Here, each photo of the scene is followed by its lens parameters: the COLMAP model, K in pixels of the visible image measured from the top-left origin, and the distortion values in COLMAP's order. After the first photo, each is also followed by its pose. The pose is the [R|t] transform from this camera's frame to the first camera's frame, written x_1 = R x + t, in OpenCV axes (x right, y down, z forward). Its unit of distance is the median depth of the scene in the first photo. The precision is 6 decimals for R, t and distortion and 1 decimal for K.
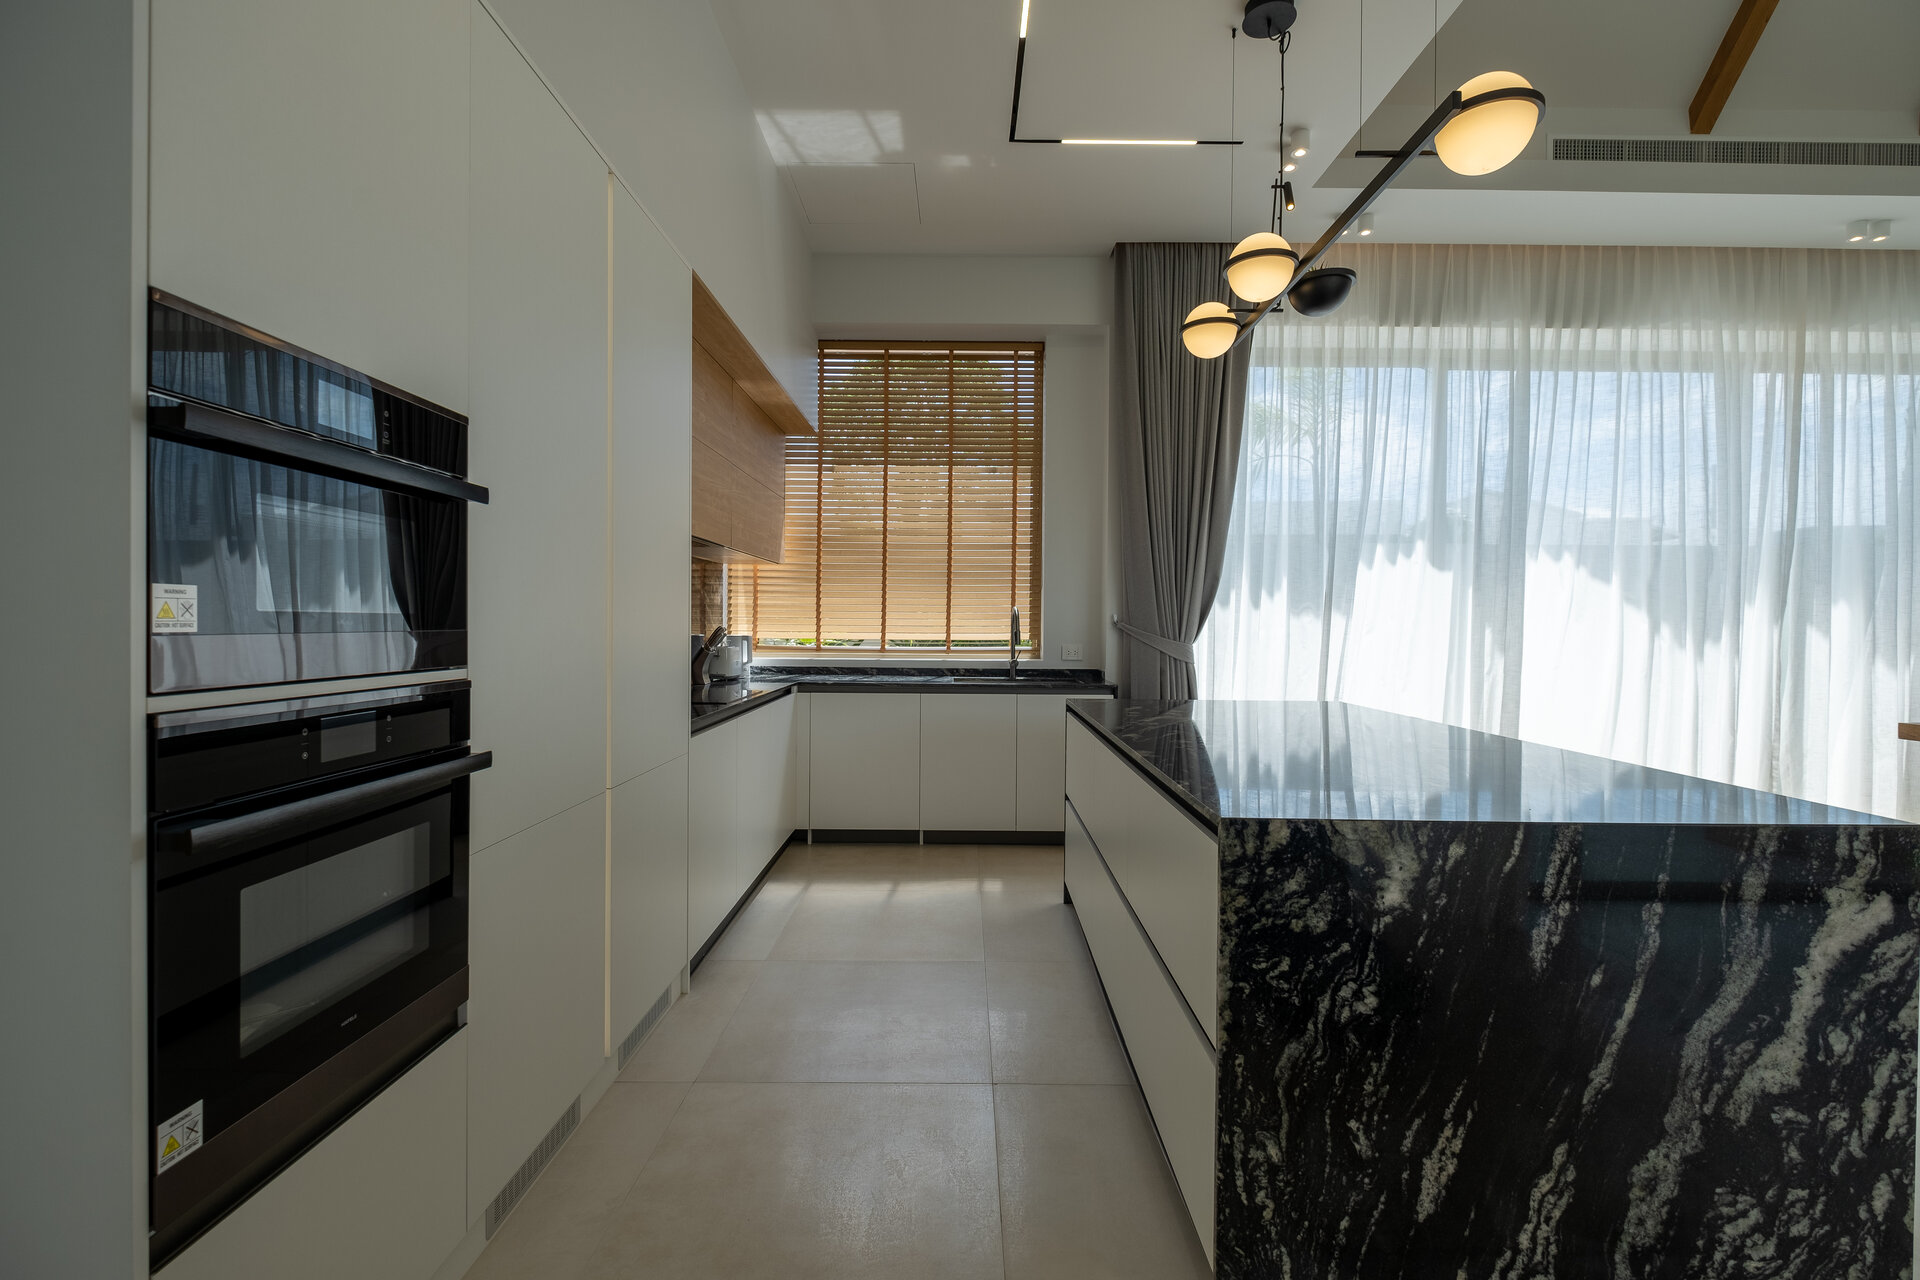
lens RADIAL K [[829.2, 0, 963.5], [0, 829.2, 630.8], [0, 0, 1]] dist [0.004336, -0.006056]
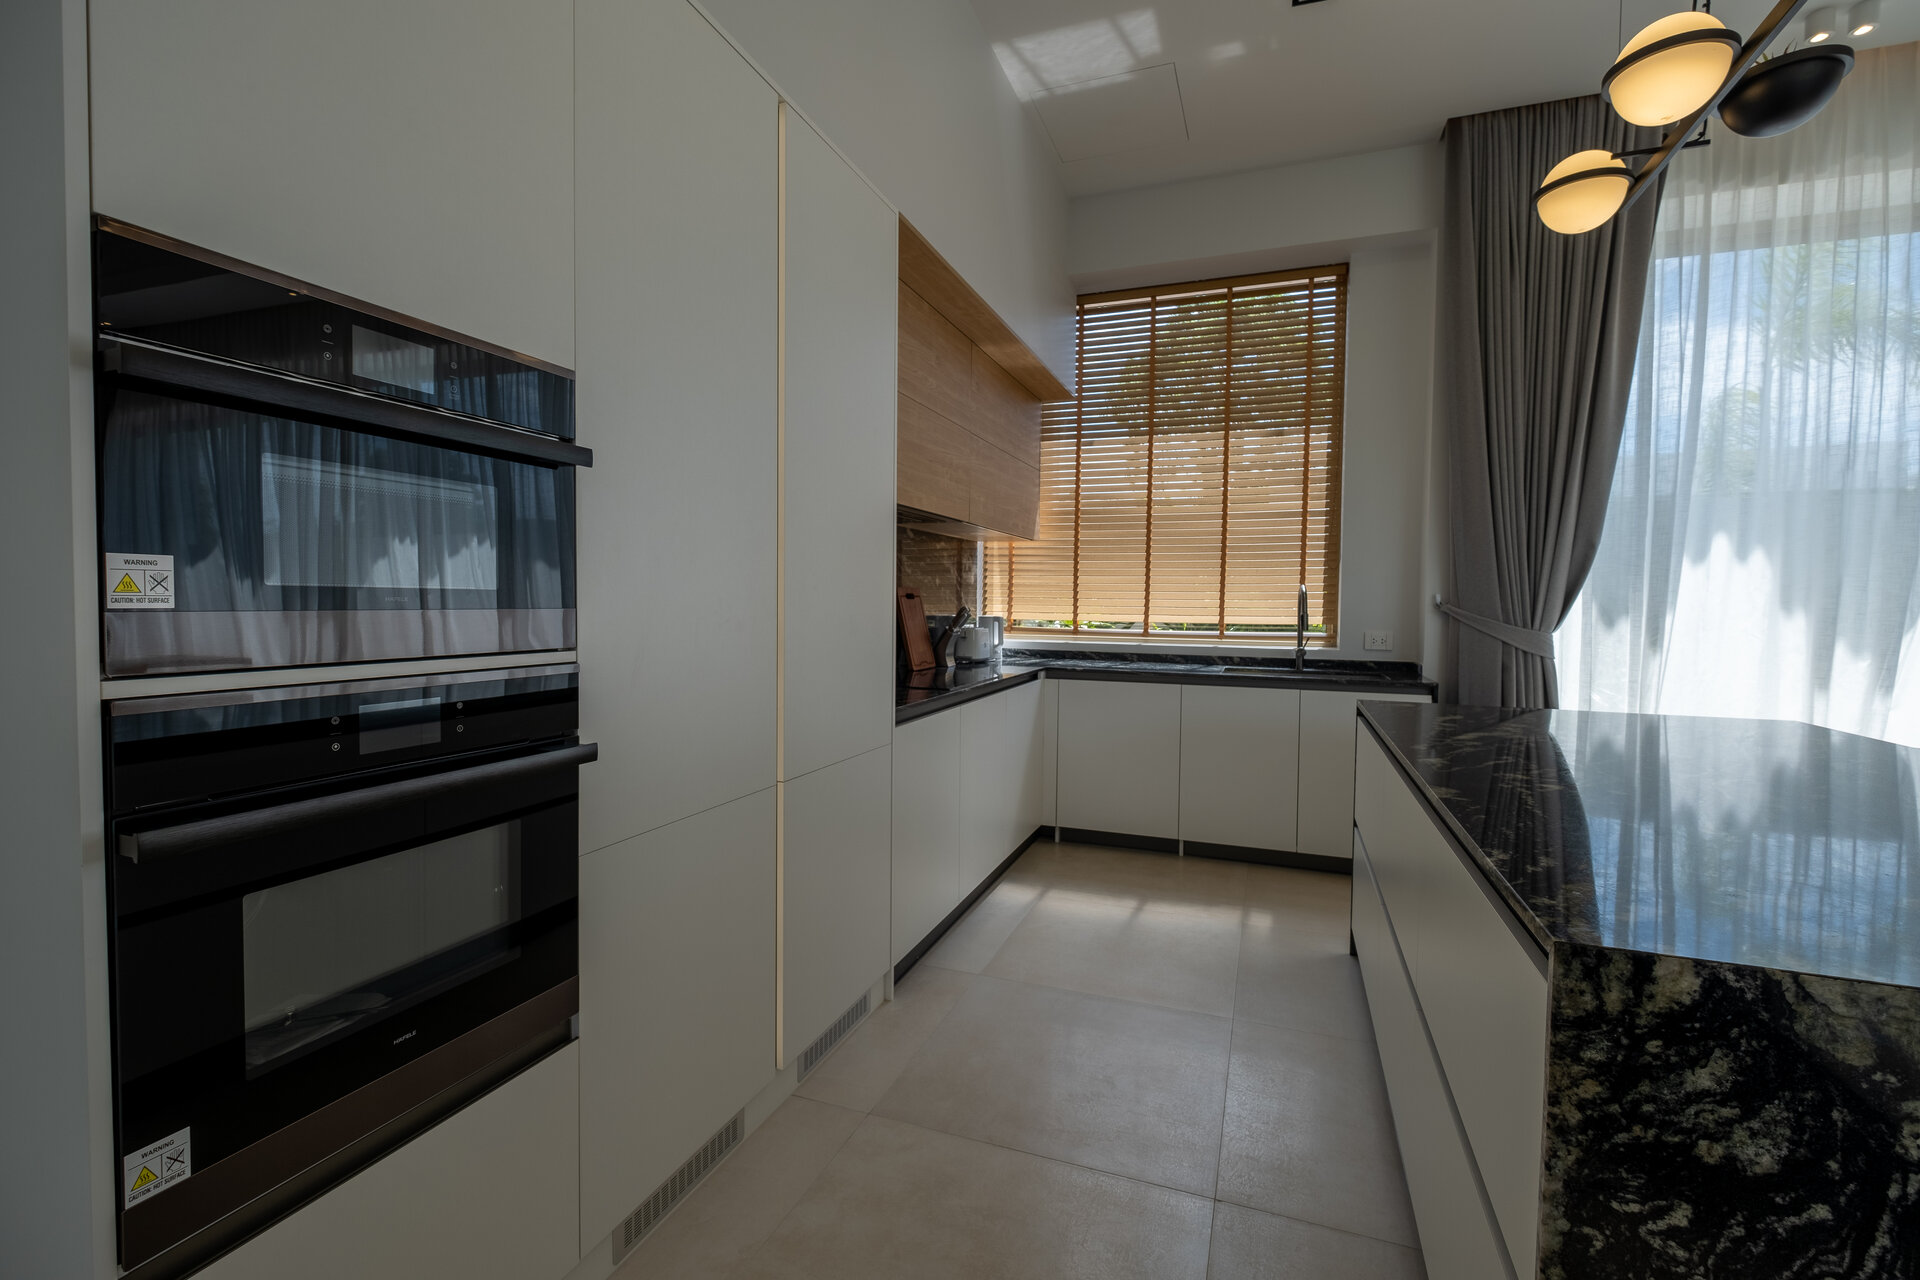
lens RADIAL K [[838.7, 0, 958.2], [0, 838.7, 629.6], [0, 0, 1]] dist [0.002825, -0.004055]
pose [[0.936857, 0.014994, -0.349391, 0.060029], [-0.007691, 0.999722, 0.022281, -0.000742], [0.349628, -0.018187, 0.936712, 0.151996]]
